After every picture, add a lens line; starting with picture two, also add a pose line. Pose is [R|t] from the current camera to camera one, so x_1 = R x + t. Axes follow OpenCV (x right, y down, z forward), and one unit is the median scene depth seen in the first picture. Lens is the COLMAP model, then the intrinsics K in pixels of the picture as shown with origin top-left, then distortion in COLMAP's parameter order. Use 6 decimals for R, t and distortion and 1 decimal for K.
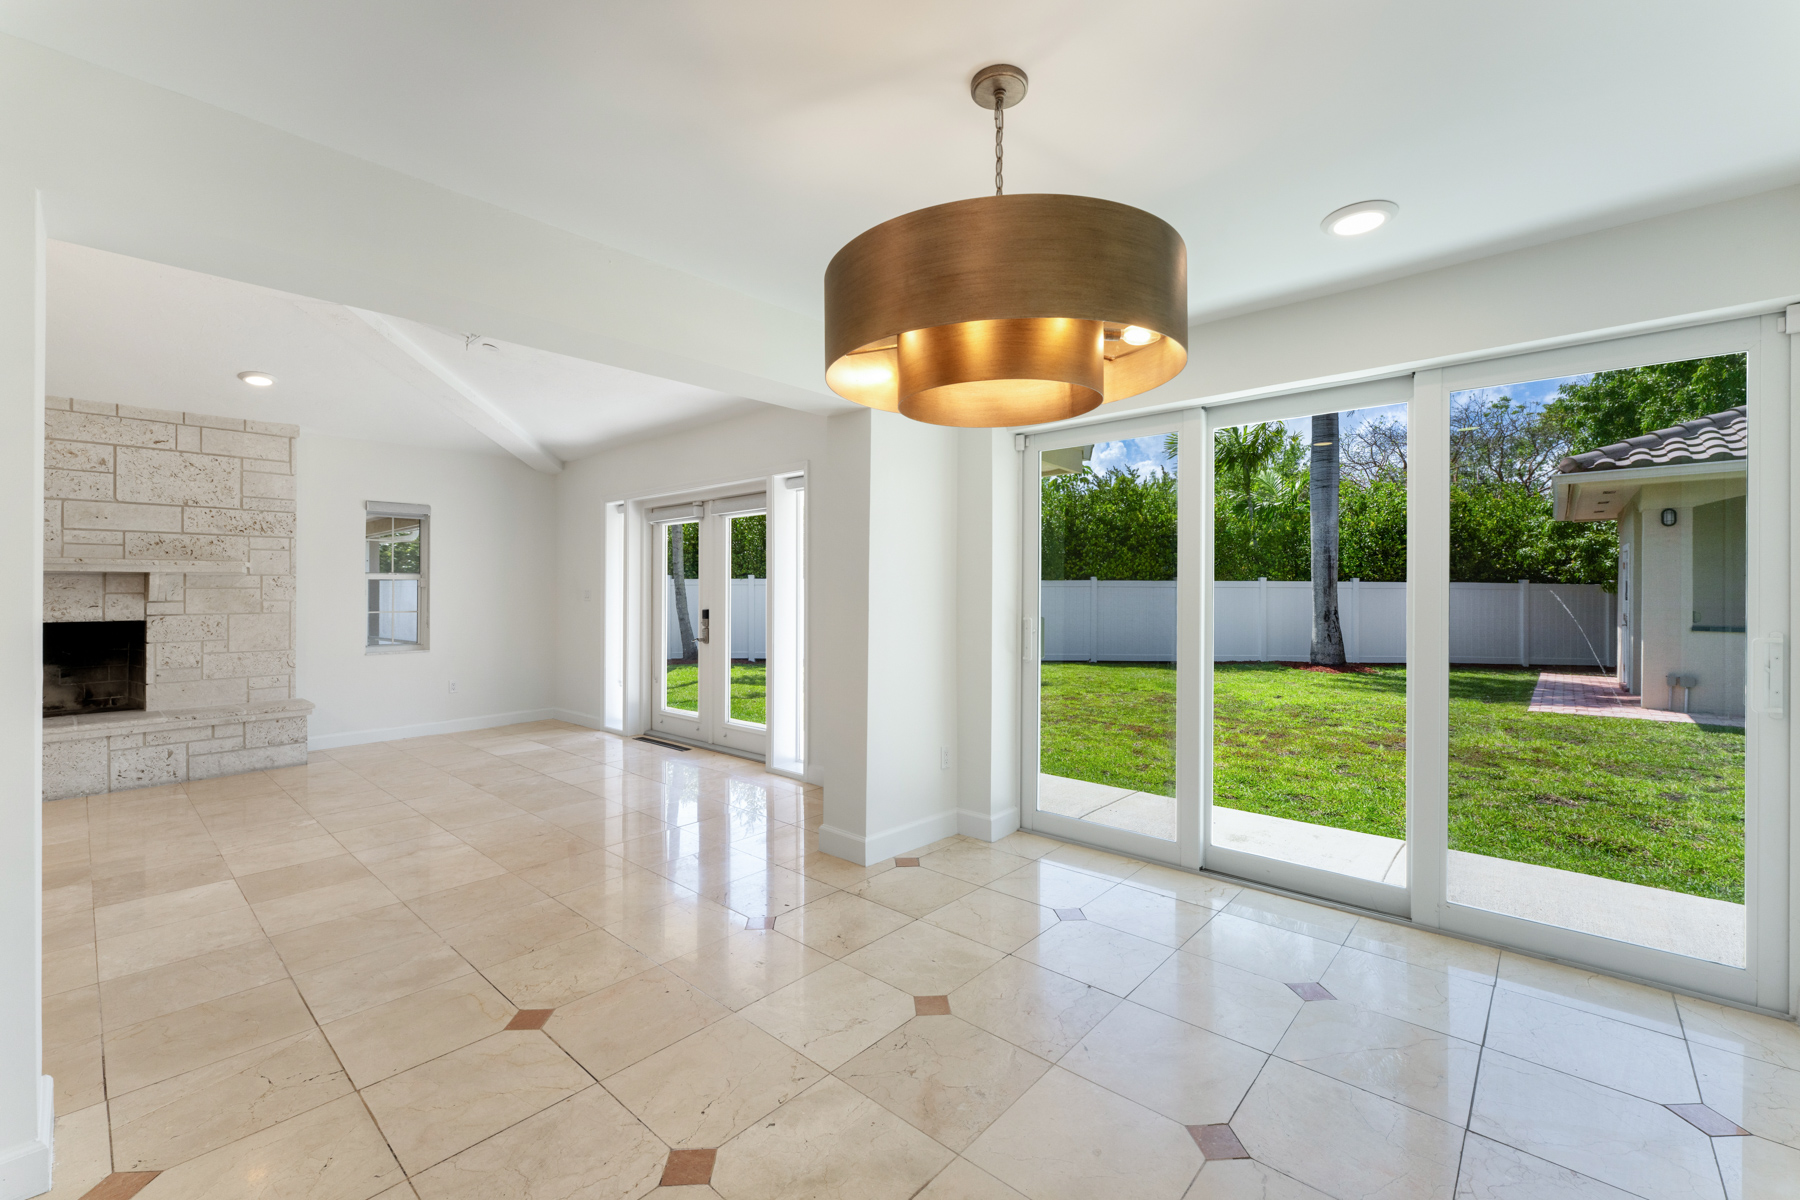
lens RADIAL K [[739.9, 0, 899.6], [0, 739.9, 607.4], [0, 0, 1]] dist [0.003373, -0.001212]
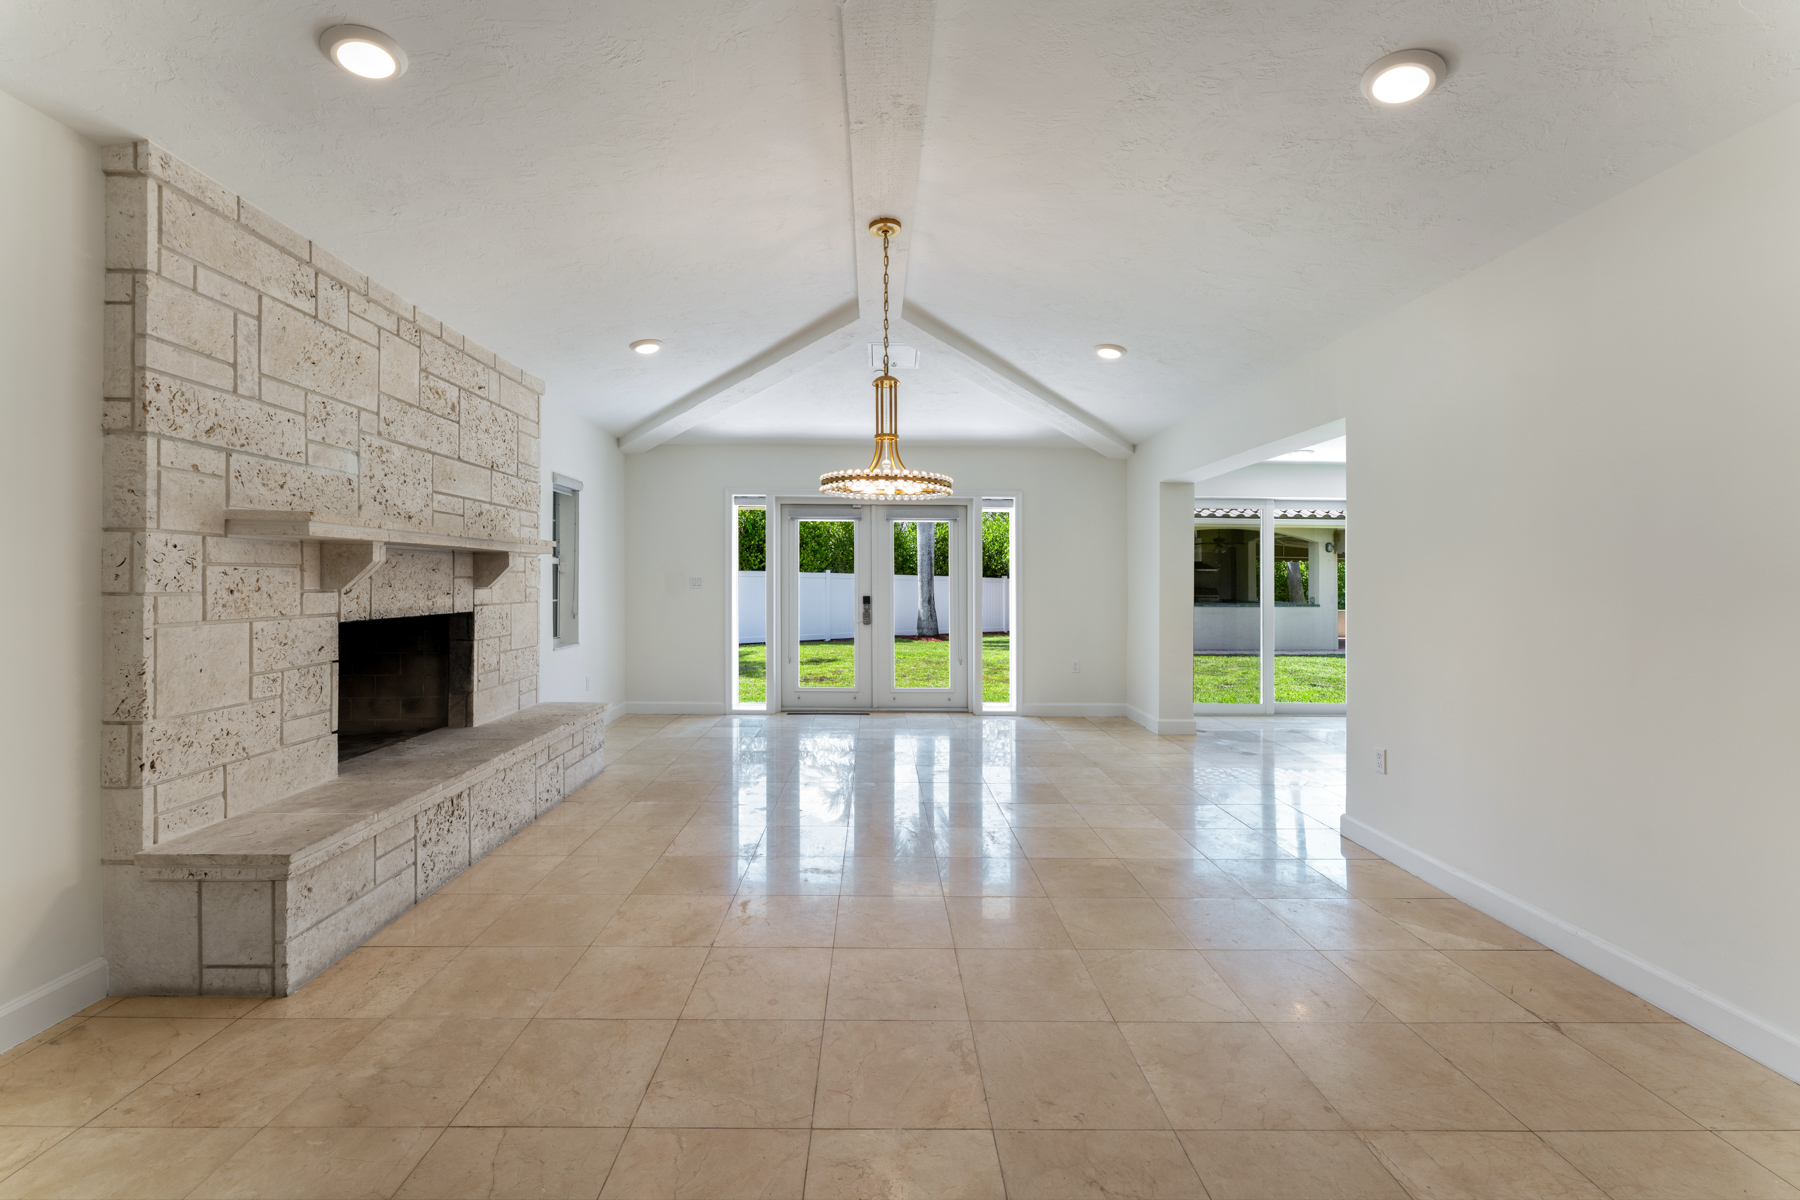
lens RADIAL K [[739.9, 0, 892.8], [0, 739.9, 588.7], [0, 0, 1]] dist [0.003373, -0.001212]
pose [[0.733861, 0.001304, 0.679299, -0.521093], [0.006696, 0.999936, -0.009153, 0.001257], [-0.679267, 0.011266, 0.733805, 0.049082]]
